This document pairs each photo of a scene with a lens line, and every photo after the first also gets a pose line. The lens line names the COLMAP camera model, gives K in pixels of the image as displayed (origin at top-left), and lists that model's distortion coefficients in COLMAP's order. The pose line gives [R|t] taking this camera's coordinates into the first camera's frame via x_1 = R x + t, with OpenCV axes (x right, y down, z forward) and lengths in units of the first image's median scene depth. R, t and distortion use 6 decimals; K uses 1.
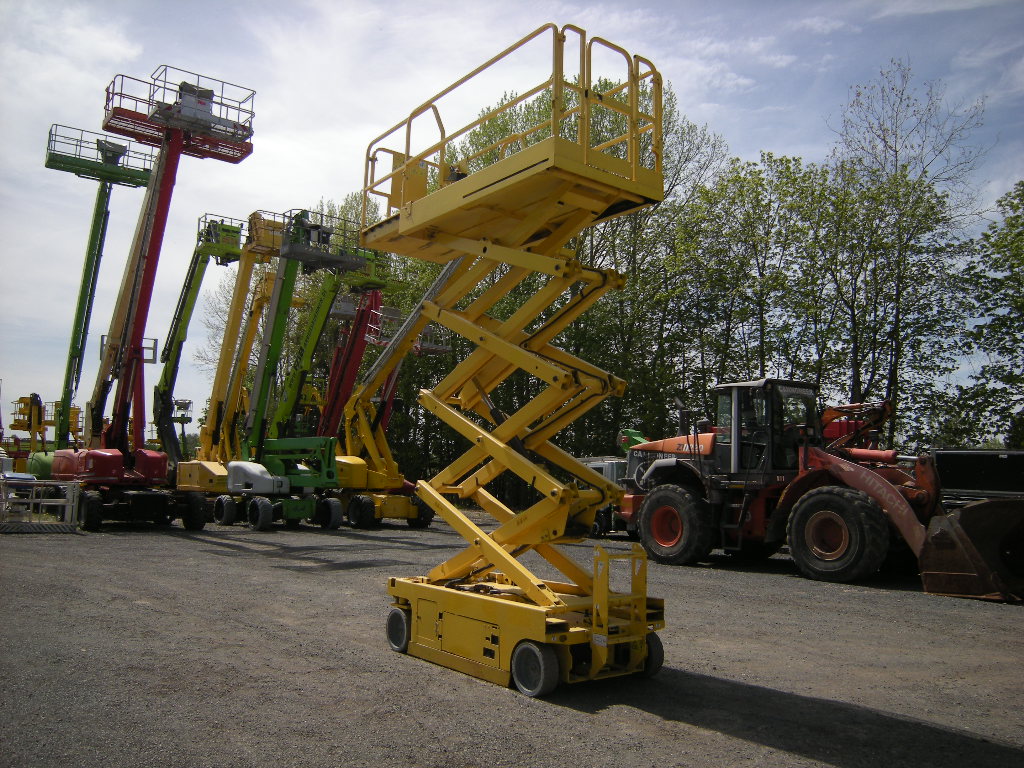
lens RADIAL K [[857.1, 0, 513.8], [0, 857.1, 390.5], [0, 0, 1]] dist [-0.115703, 0.048325]
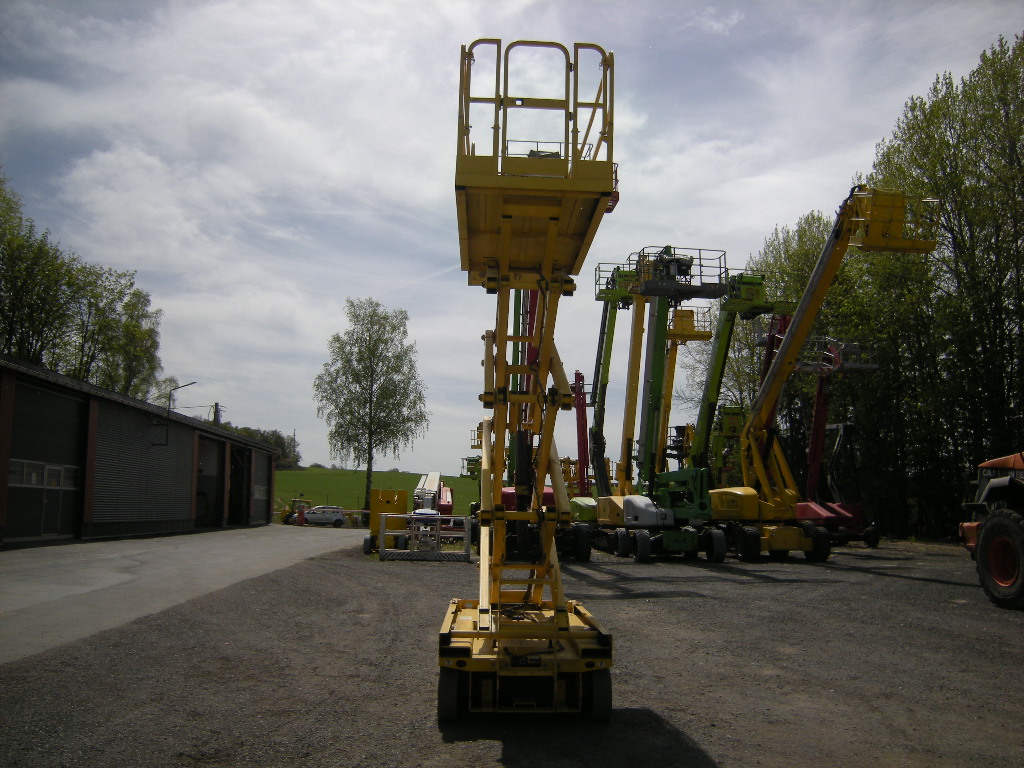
lens RADIAL K [[857.1, 0, 518.0], [0, 857.1, 389.7], [0, 0, 1]] dist [-0.115703, 0.048325]
pose [[0.820888, -0.086525, -0.564496, 0.260795], [0.062827, 0.996139, -0.061324, 0.016424], [0.567622, 0.014874, 0.823155, 0.088997]]
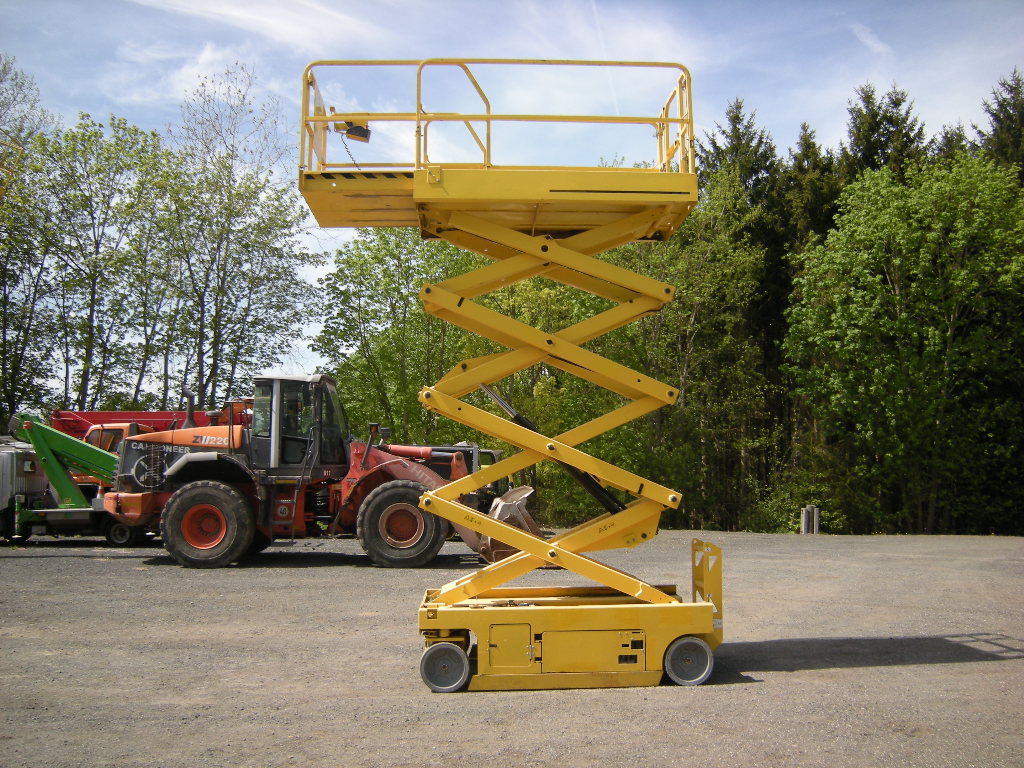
lens RADIAL K [[857.1, 0, 517.5], [0, 857.1, 387.5], [0, 0, 1]] dist [-0.115703, 0.048325]
pose [[0.567995, 0.056771, 0.821072, -0.384244], [-0.069981, 0.997337, -0.020548, 0.005786], [-0.820051, -0.045788, 0.570455, 0.218500]]
